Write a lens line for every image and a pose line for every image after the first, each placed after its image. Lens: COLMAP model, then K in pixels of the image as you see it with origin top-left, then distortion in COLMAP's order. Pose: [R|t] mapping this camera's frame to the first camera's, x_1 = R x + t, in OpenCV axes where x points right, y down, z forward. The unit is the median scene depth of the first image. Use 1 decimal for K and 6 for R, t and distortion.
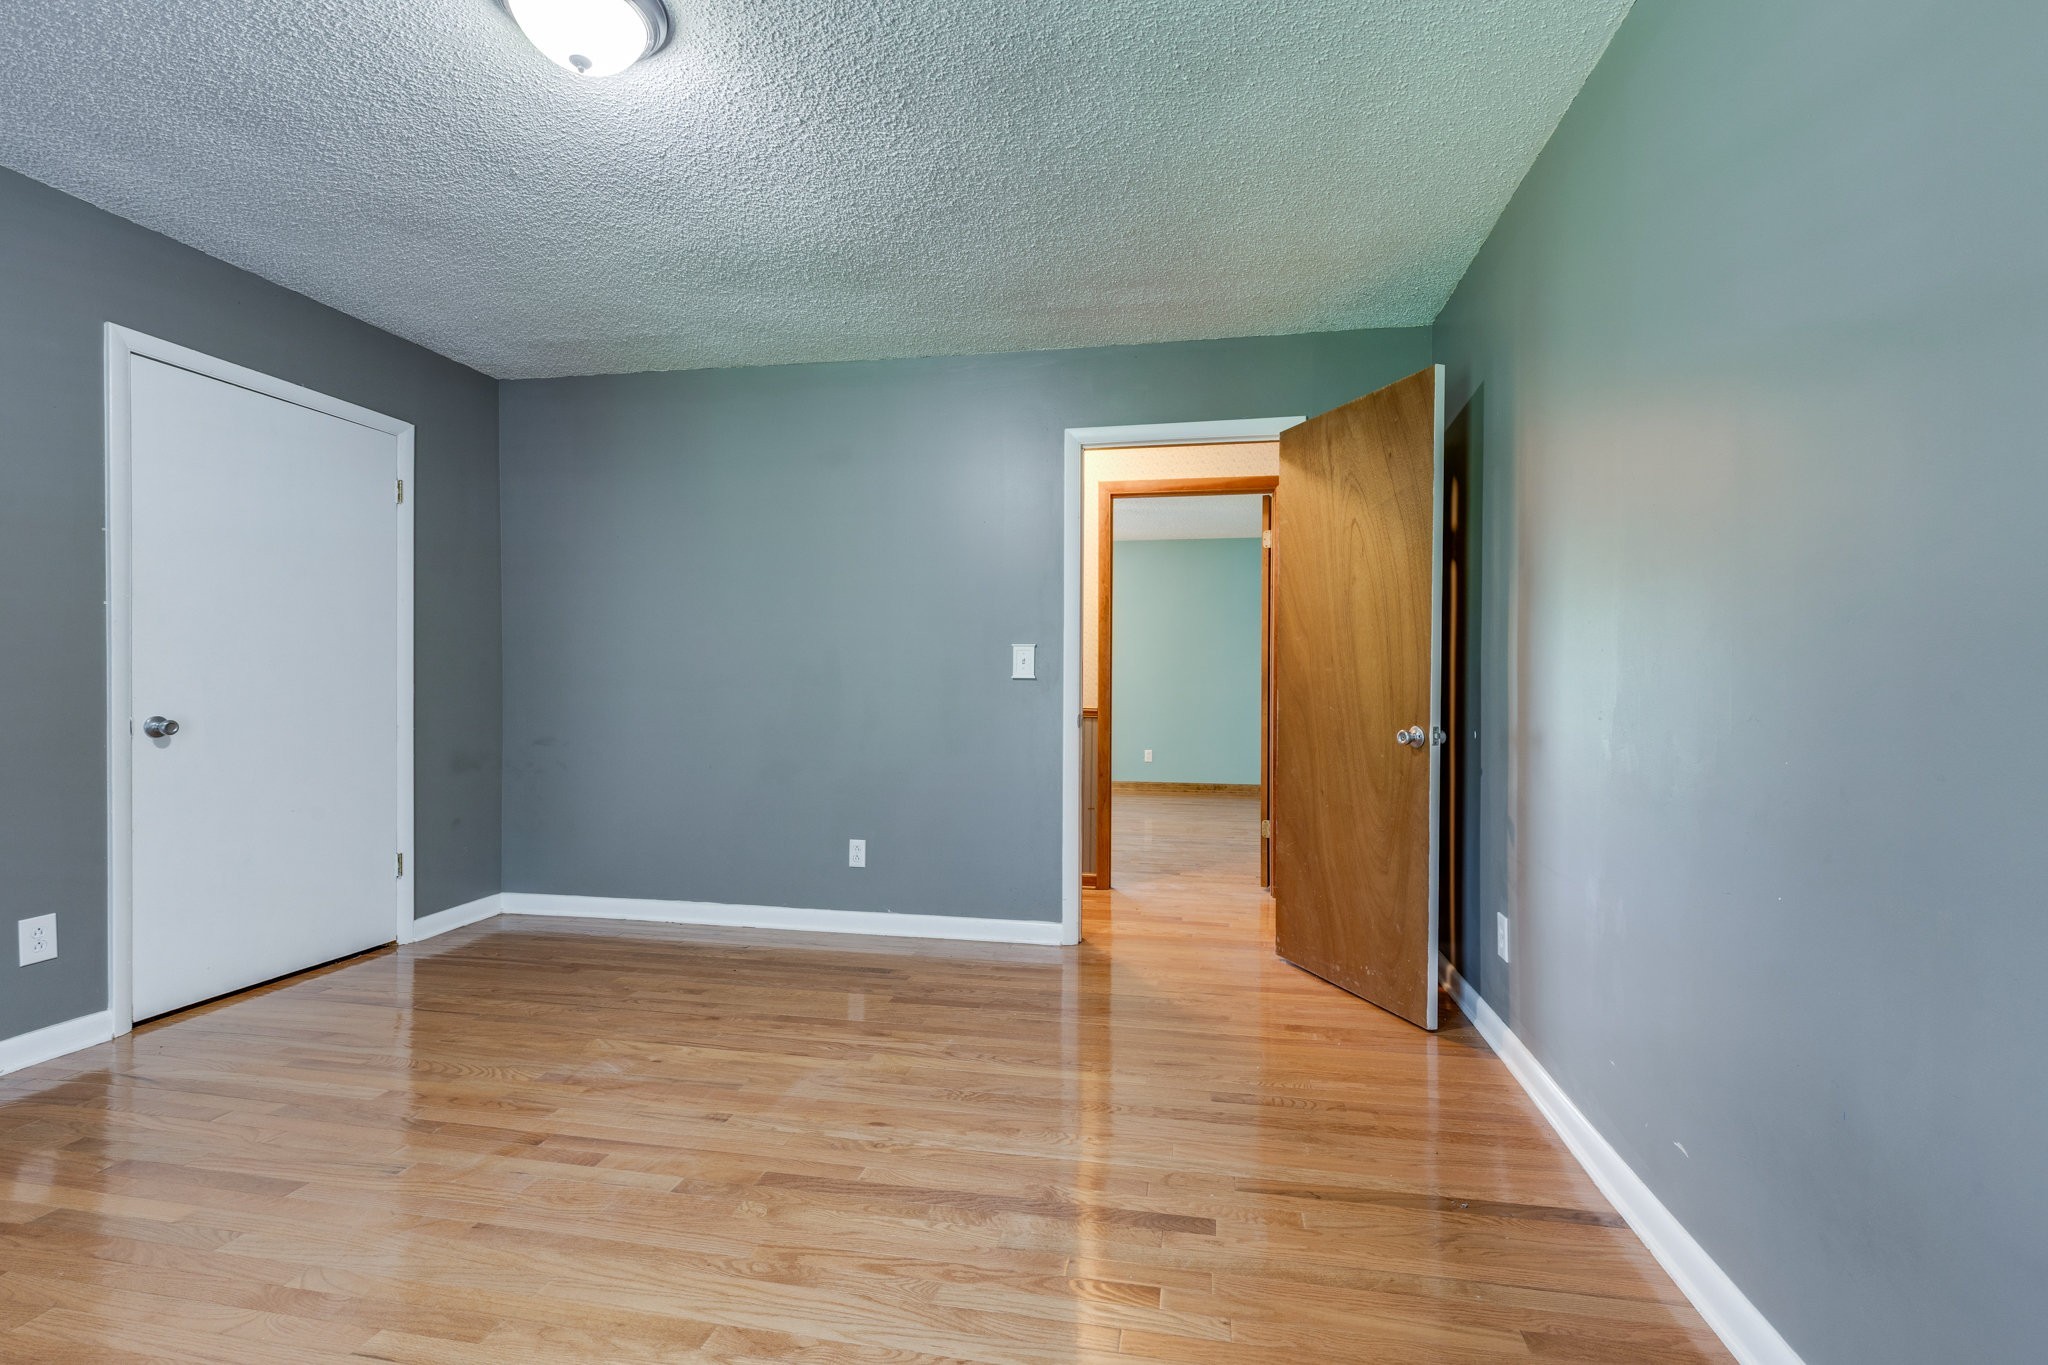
lens RADIAL K [[914.0, 0, 1029.7], [0, 914.0, 701.1], [0, 0, 1]] dist [0.000051, -0.000158]
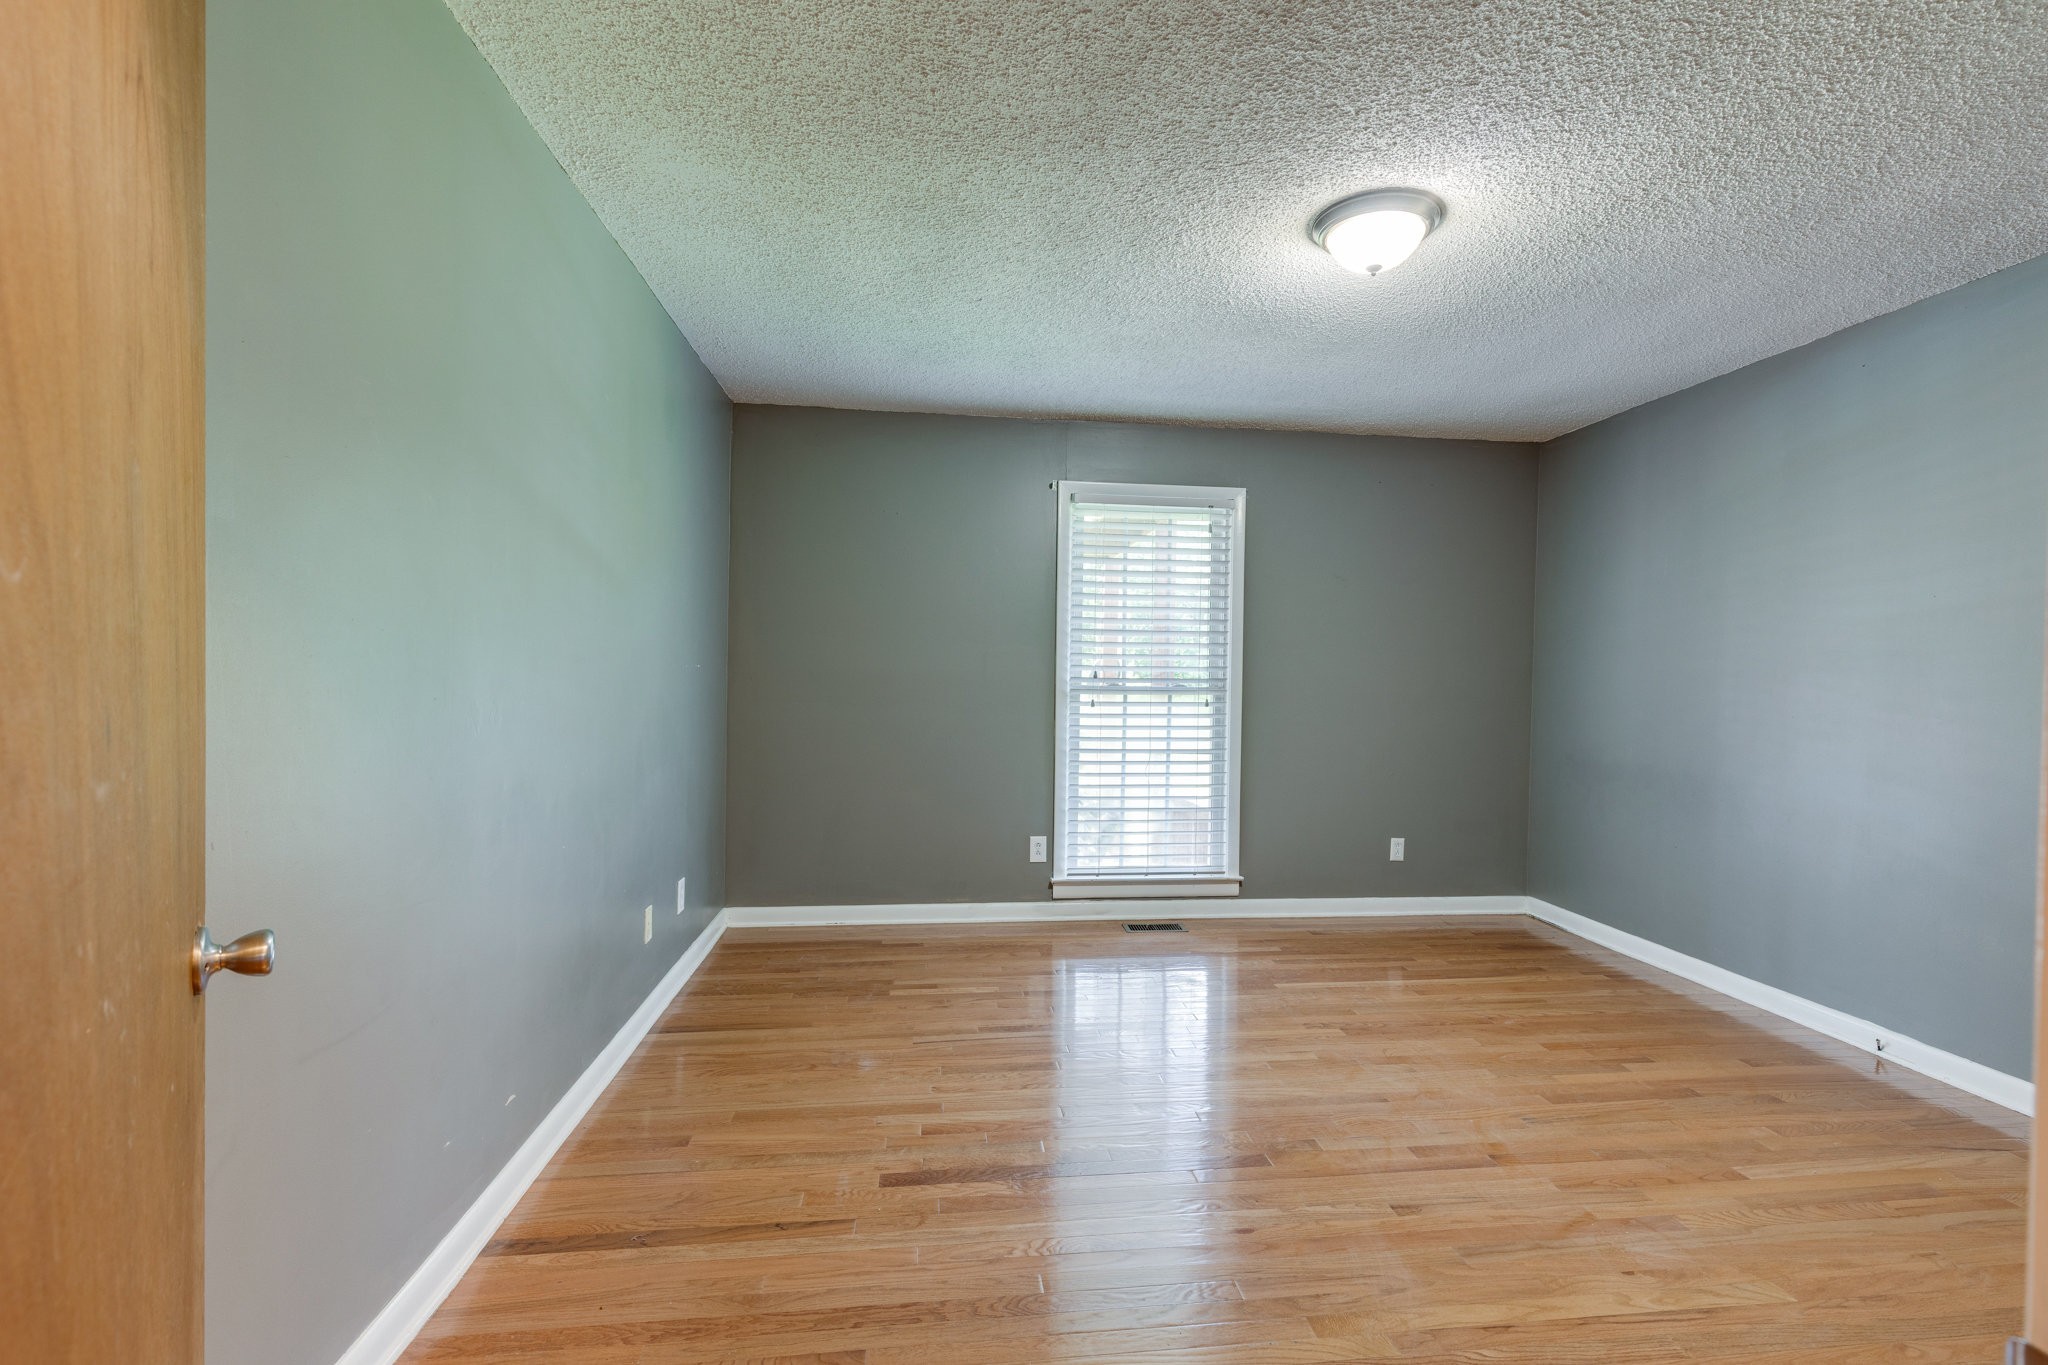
lens RADIAL K [[914.0, 0, 1026.6], [0, 914.0, 680.0], [0, 0, 1]] dist [0.000051, -0.000158]
pose [[-0.954799, -0.017842, -0.296716, 0.360691], [-0.025716, 0.999413, 0.022655, -0.107516], [0.296137, 0.029261, -0.954697, 2.036798]]
